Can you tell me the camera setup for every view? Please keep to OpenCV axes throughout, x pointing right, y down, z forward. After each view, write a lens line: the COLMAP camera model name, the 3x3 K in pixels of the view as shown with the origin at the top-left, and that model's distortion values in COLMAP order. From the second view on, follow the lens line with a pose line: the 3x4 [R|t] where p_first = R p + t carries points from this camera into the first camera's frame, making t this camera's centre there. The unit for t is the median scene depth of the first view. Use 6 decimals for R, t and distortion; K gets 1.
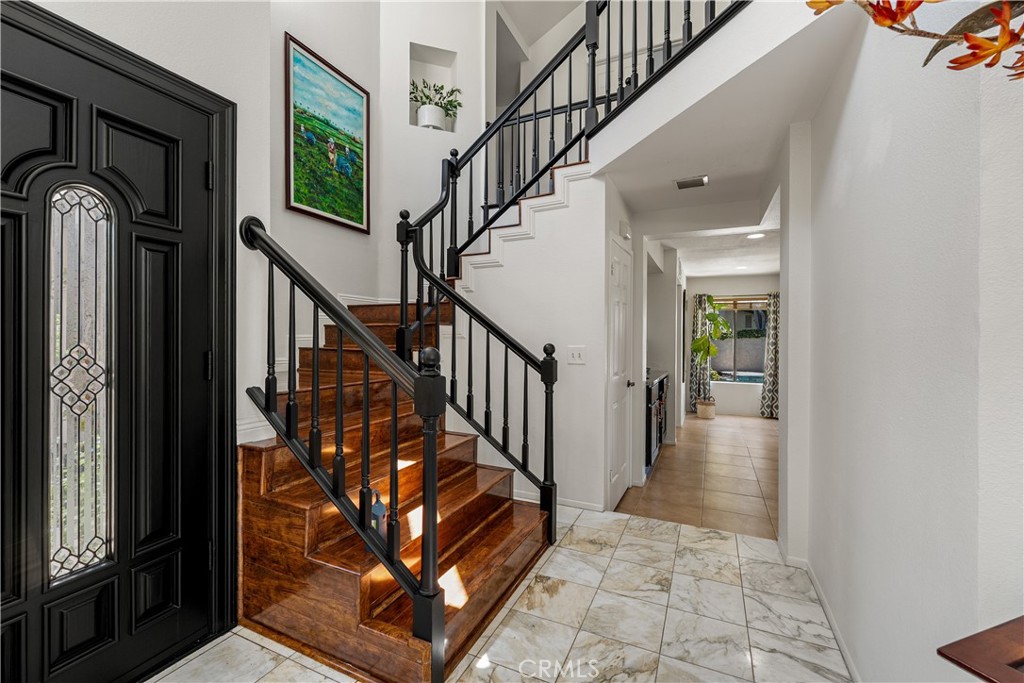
lens RADIAL K [[438.2, 0, 509.5], [0, 438.2, 338.9], [0, 0, 1]] dist [-0.010644, 0.000291]
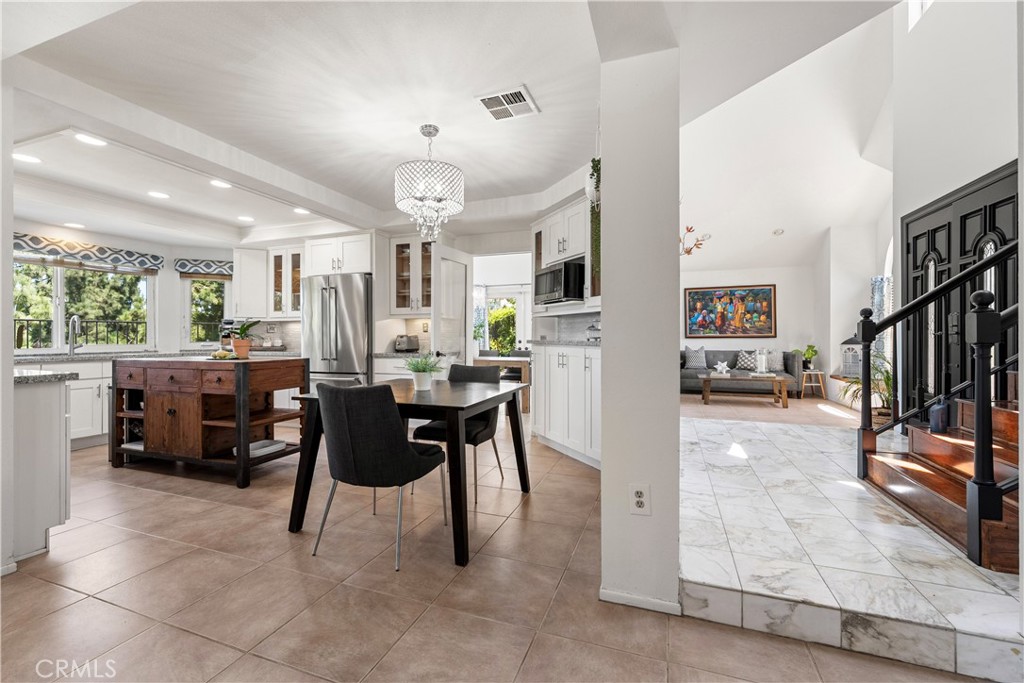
lens RADIAL K [[438.2, 0, 508.8], [0, 438.2, 338.1], [0, 0, 1]] dist [-0.010644, 0.000291]
pose [[-0.996572, 0.003711, -0.082647, 1.087534], [0.003185, 0.999974, 0.006496, 0.095445], [0.082669, 0.006211, -0.996558, 1.917533]]
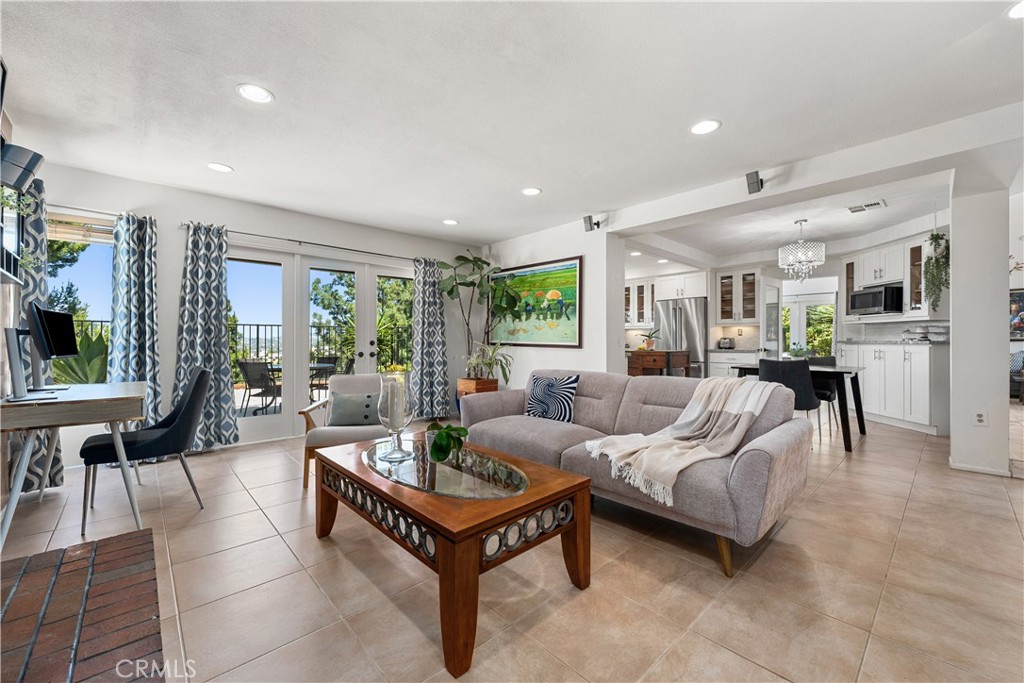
lens RADIAL K [[406.2, 0, 514.9], [0, 406.2, 342.6], [0, 0, 1]] dist [-0.003831, -0.000198]
pose [[-0.926307, 0.000147, 0.376768, 2.066720], [0.002739, 0.999976, 0.006344, 0.112053], [-0.376758, 0.006908, -0.926286, 3.598966]]
